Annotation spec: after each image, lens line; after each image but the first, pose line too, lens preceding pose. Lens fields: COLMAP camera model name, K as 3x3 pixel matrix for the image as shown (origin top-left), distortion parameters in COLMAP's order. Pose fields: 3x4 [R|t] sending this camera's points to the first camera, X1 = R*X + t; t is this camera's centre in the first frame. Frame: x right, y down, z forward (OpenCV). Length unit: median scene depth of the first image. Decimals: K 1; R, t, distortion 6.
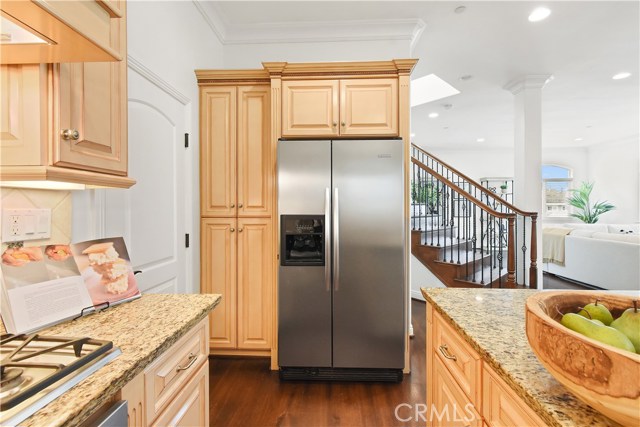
lens RADIAL K [[287.4, 0, 322.0], [0, 287.4, 210.6], [0, 0, 1]] dist [0.002900, -0.000870]
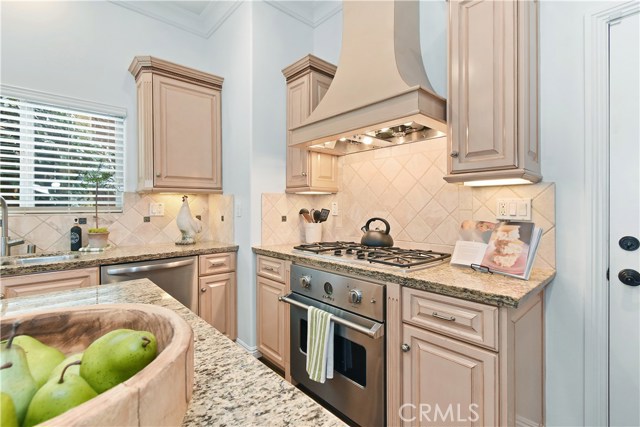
lens RADIAL K [[287.4, 0, 320.7], [0, 287.4, 208.6], [0, 0, 1]] dist [0.002900, -0.000870]
pose [[-0.707798, 0.004826, -0.706399, 0.776937], [-0.004006, 0.999933, 0.010846, 0.036417], [0.706404, 0.010506, -0.707731, 1.458468]]
